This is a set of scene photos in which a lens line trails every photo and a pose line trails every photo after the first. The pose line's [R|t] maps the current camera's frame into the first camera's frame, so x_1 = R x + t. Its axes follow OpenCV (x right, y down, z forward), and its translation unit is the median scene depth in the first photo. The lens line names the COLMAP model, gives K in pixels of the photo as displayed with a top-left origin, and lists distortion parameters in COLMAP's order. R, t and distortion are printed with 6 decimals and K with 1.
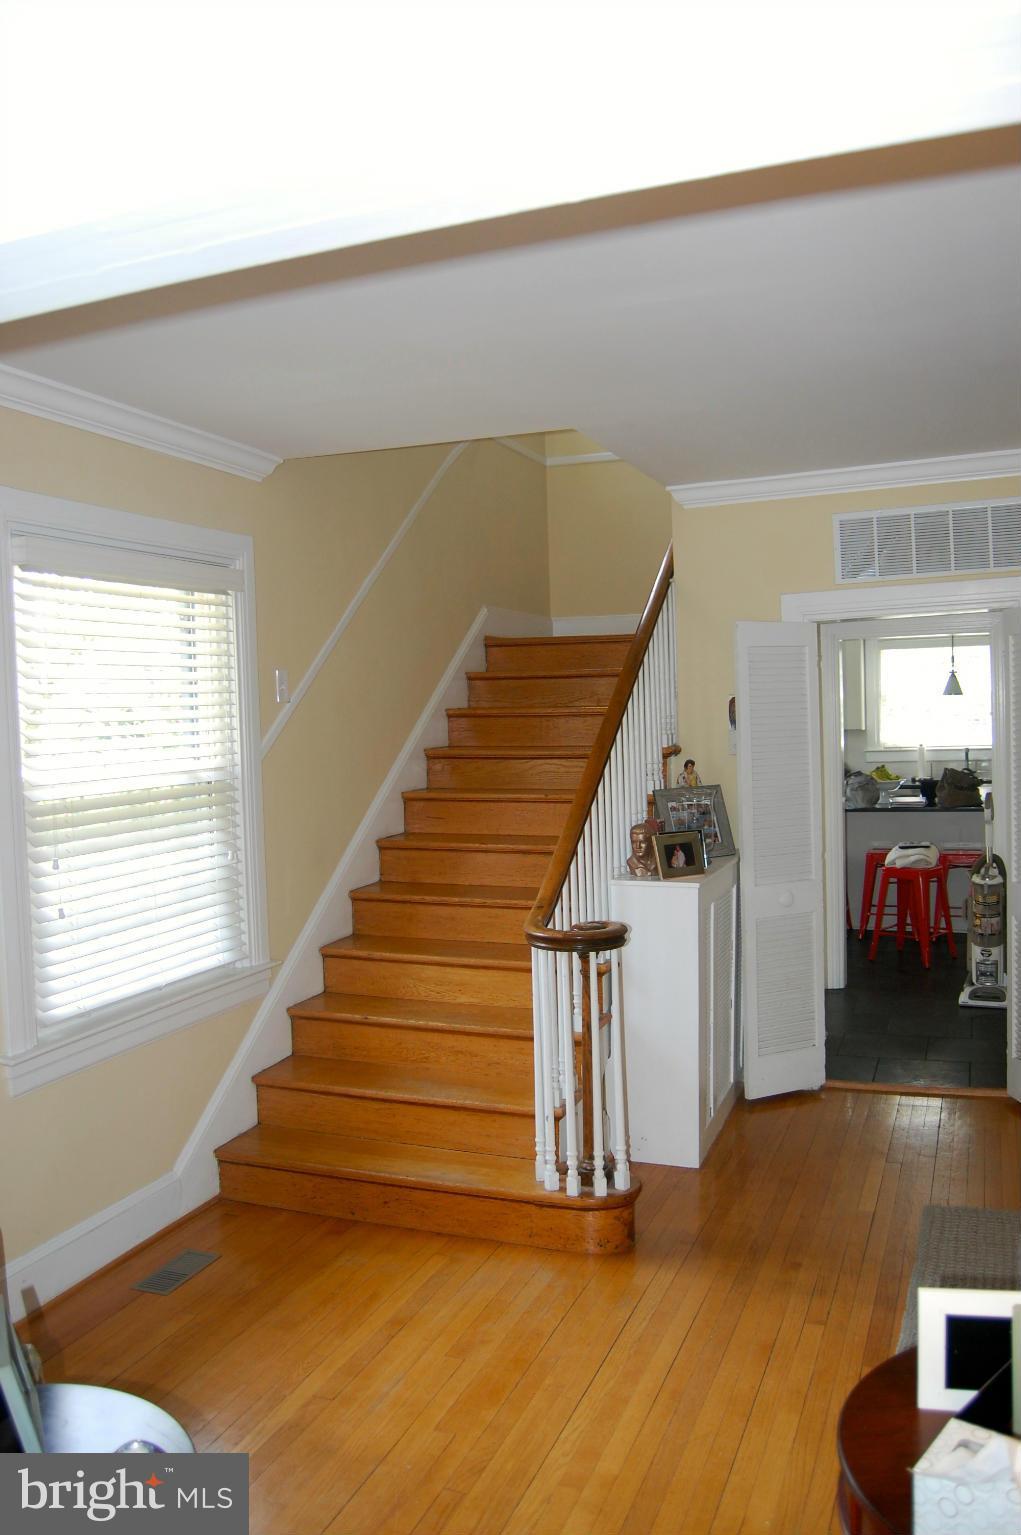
lens RADIAL K [[1203.2, 0, 509.9], [0, 1203.2, 757.2], [0, 0, 1]] dist [-0.089508, 0.025489]
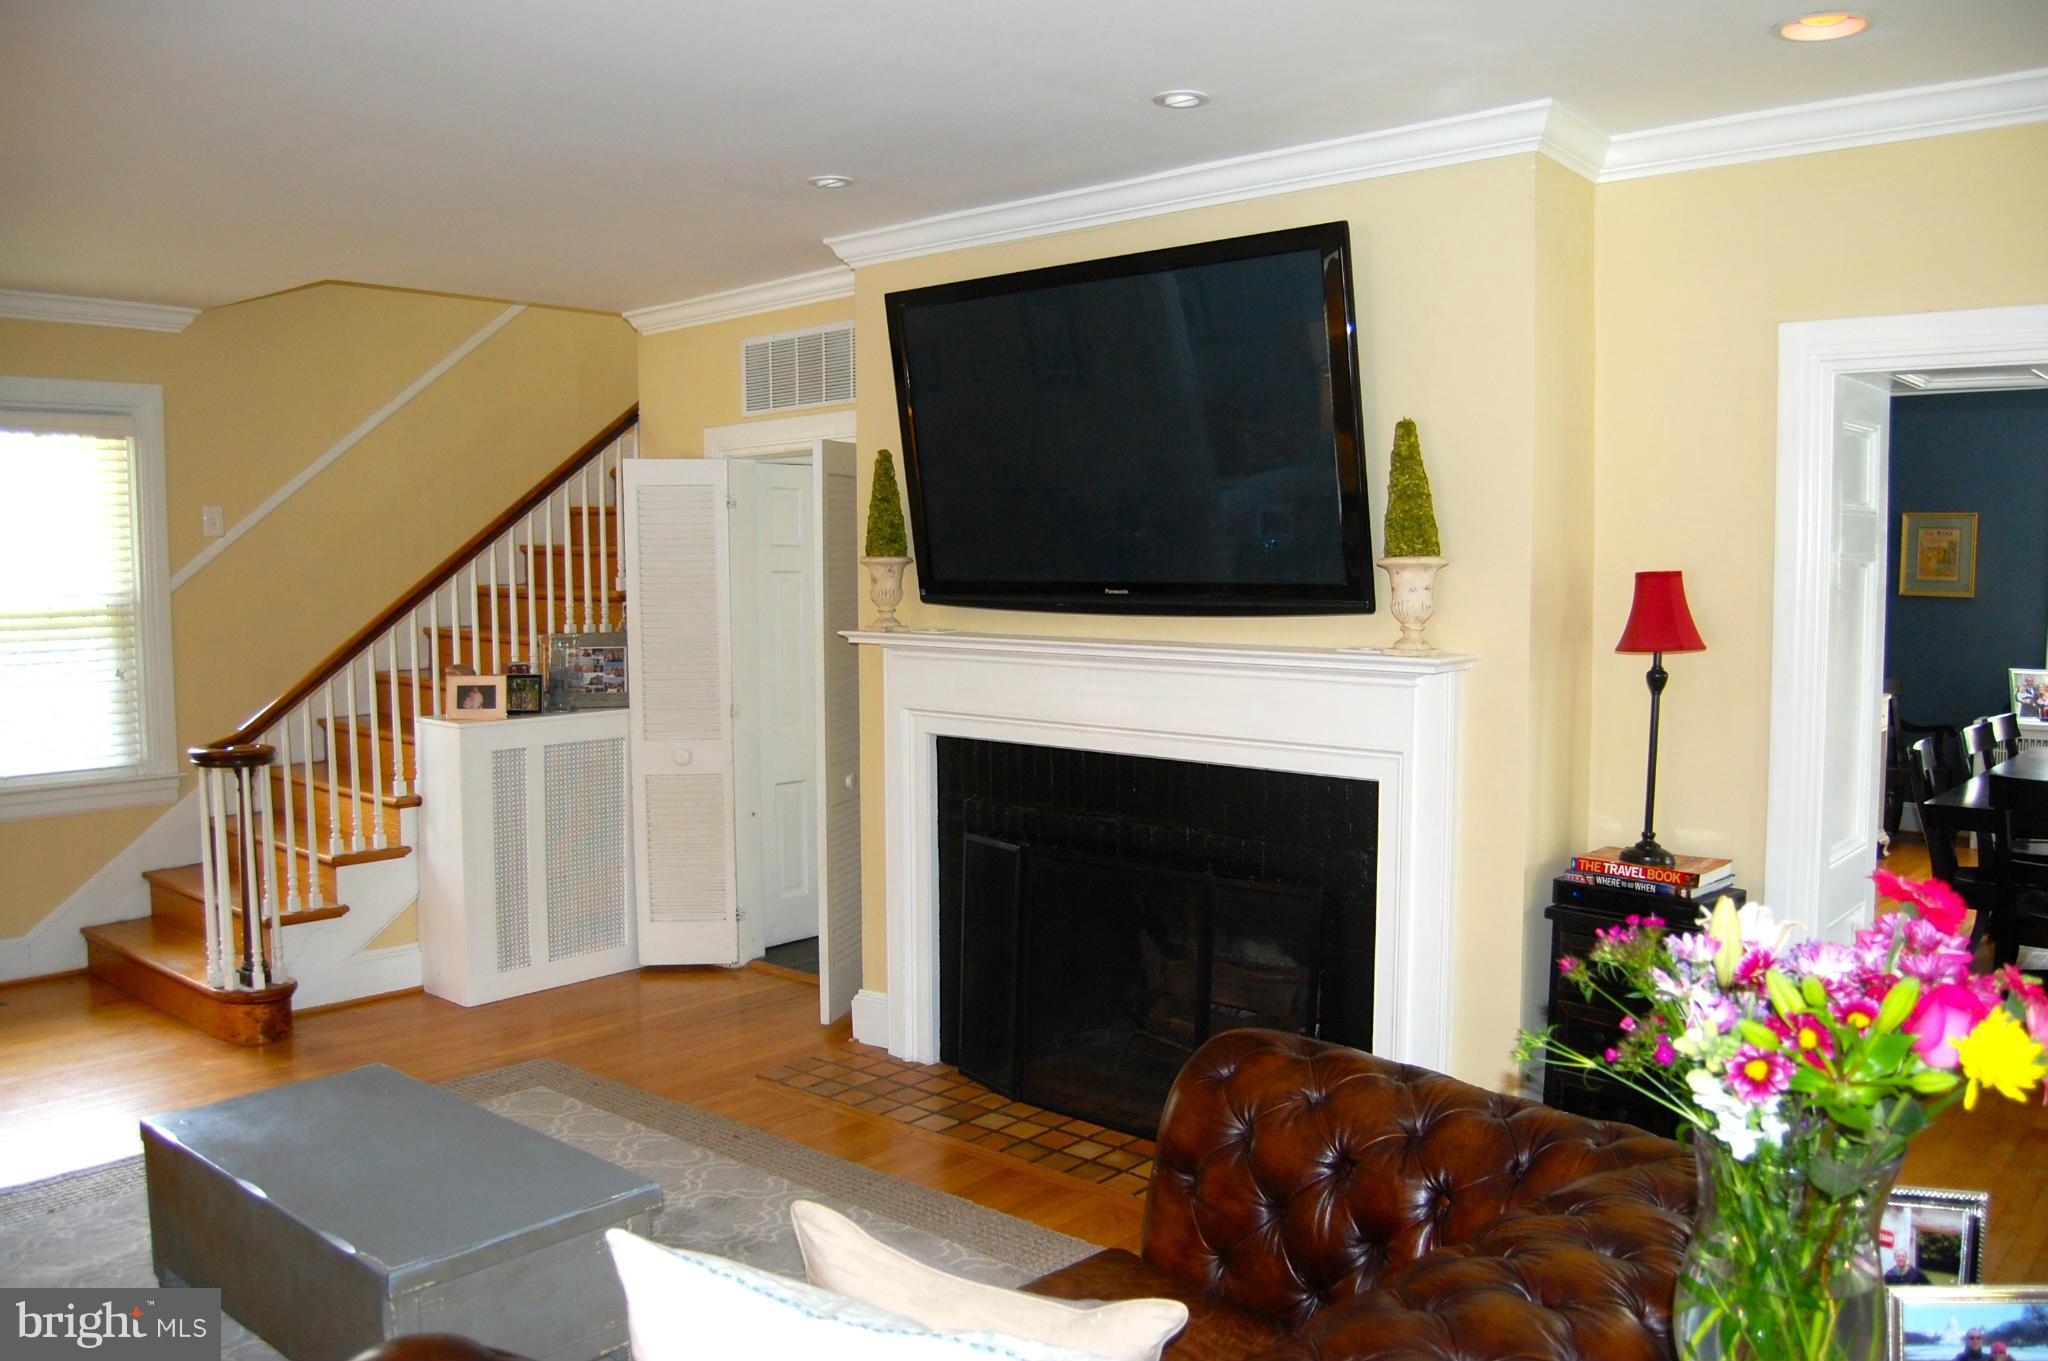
lens RADIAL K [[1605.3, 0, 1021.1], [0, 1605.3, 692.4], [0, 0, 1]] dist [-0.089508, 0.025489]
pose [[0.939072, 0.057158, -0.338935, 0.918702], [-0.039275, 0.997462, 0.059394, -0.016306], [0.341469, -0.042463, 0.938933, -0.081926]]
